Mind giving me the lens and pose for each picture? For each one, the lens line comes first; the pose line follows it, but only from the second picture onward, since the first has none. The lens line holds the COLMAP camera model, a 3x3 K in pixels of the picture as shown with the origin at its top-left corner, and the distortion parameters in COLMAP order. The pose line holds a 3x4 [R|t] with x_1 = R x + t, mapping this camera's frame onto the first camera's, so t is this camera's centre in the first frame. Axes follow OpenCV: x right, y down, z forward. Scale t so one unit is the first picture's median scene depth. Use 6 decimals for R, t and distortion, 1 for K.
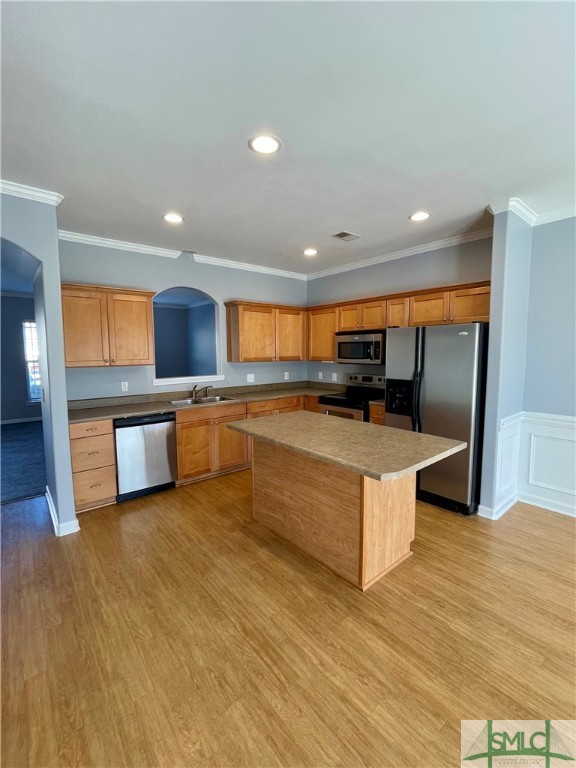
lens RADIAL K [[336.7, 0, 286.7], [0, 336.7, 380.4], [0, 0, 1]] dist [-0.003176, 0.001718]
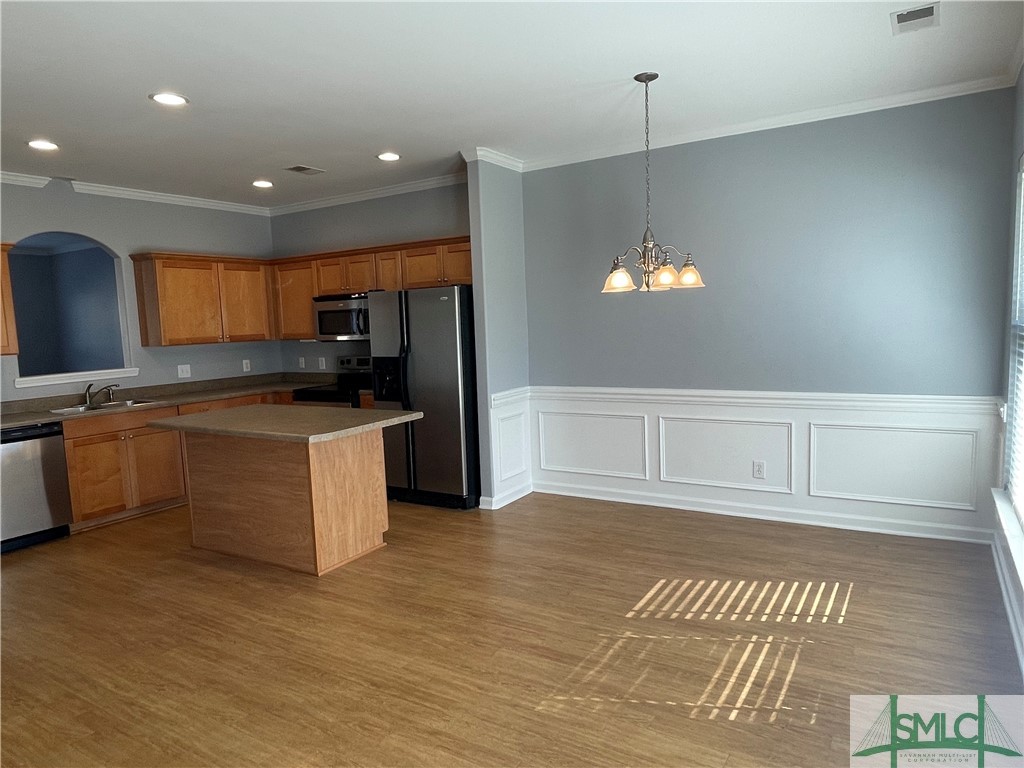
lens RADIAL K [[667.1, 0, 503.7], [0, 667.1, 393.6], [0, 0, 1]] dist [0.005379, -0.020230]
pose [[0.948409, -0.066102, 0.310081, 0.114024], [0.061993, 0.997809, 0.023100, 0.069722], [-0.310929, -0.002685, 0.950429, -0.621520]]
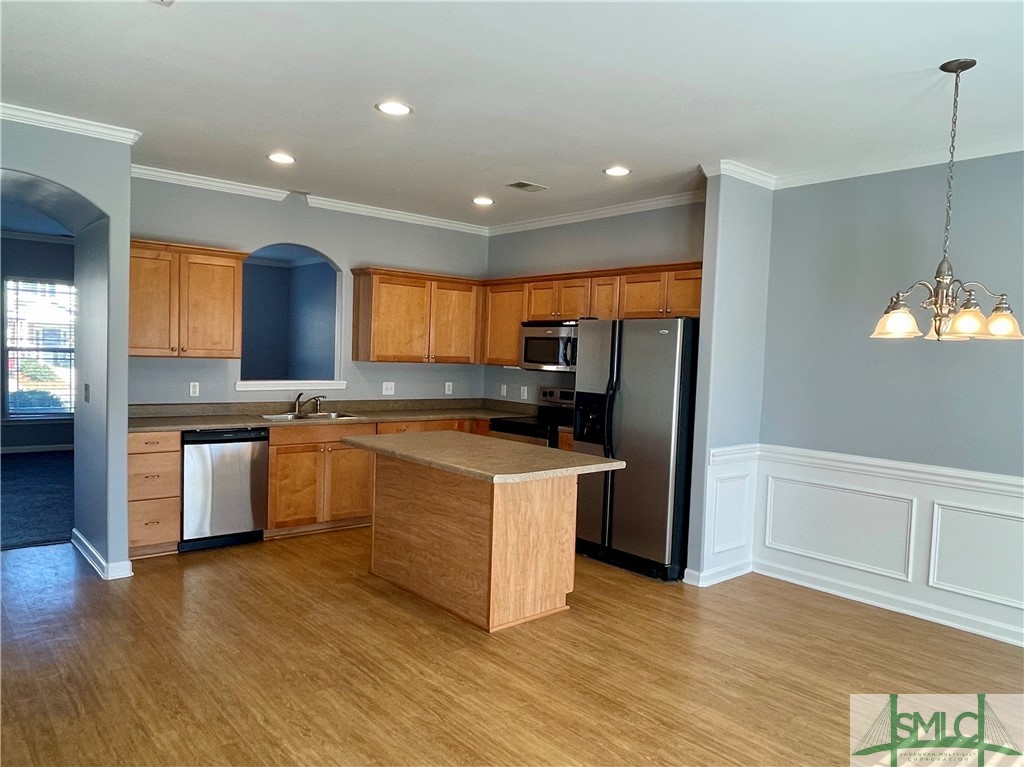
lens RADIAL K [[713.1, 0, 501.9], [0, 713.1, 392.2], [0, 0, 1]] dist [0.023731, -0.030580]
pose [[0.999101, 0.040641, 0.012092, 0.139759], [-0.040216, 0.998628, -0.033535, 0.057927], [-0.013439, 0.033019, 0.999364, -0.529393]]
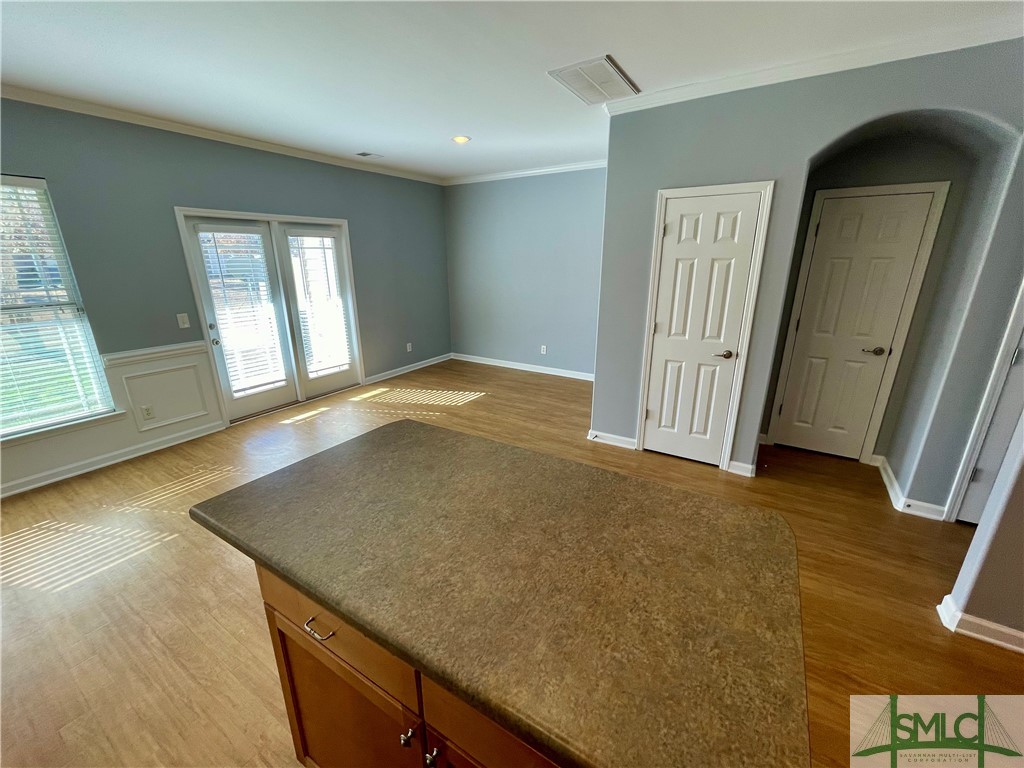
lens RADIAL K [[413.5, 0, 511.9], [0, 413.5, 387.3], [0, 0, 1]] dist [-0.001566, 0.000073]
pose [[-0.948498, 0.102956, -0.299585, 0.187529], [-0.019401, 0.925058, 0.379331, -0.133323], [0.316188, 0.365607, -0.875418, 1.097332]]
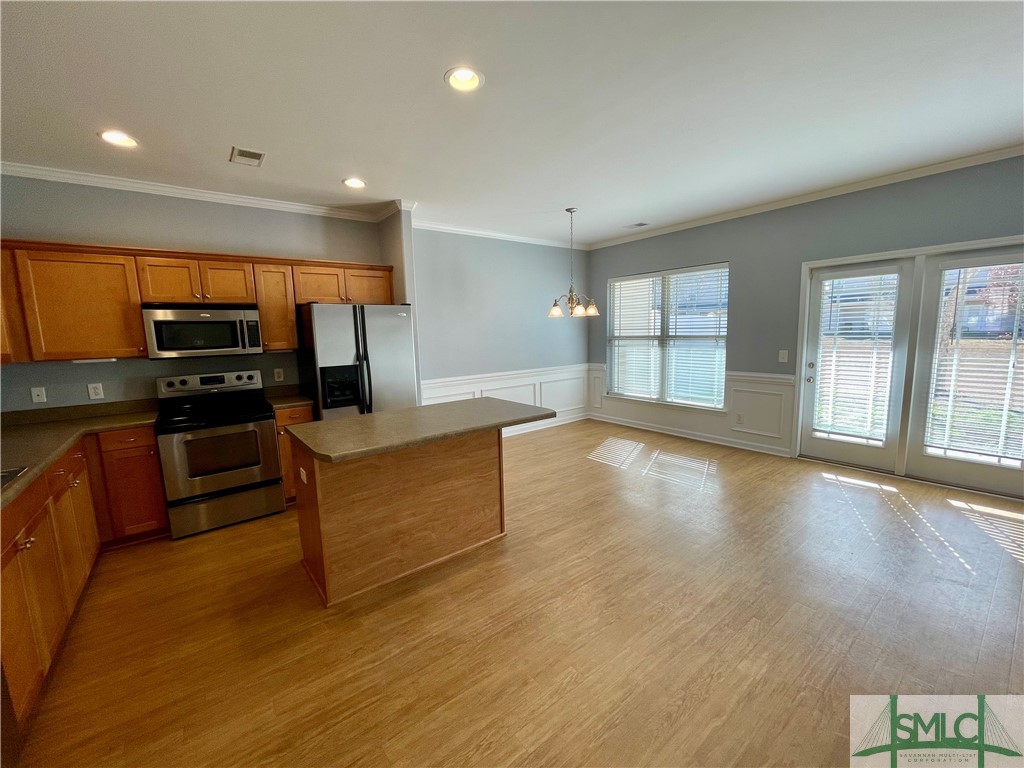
lens RADIAL K [[413.5, 0, 508.0], [0, 413.5, 383.1], [0, 0, 1]] dist [-0.001566, 0.000073]
pose [[0.044114, -0.123569, 0.991355, -0.736696], [0.120211, 0.985768, 0.117523, -0.033389], [-0.991768, 0.113987, 0.058341, 0.565482]]
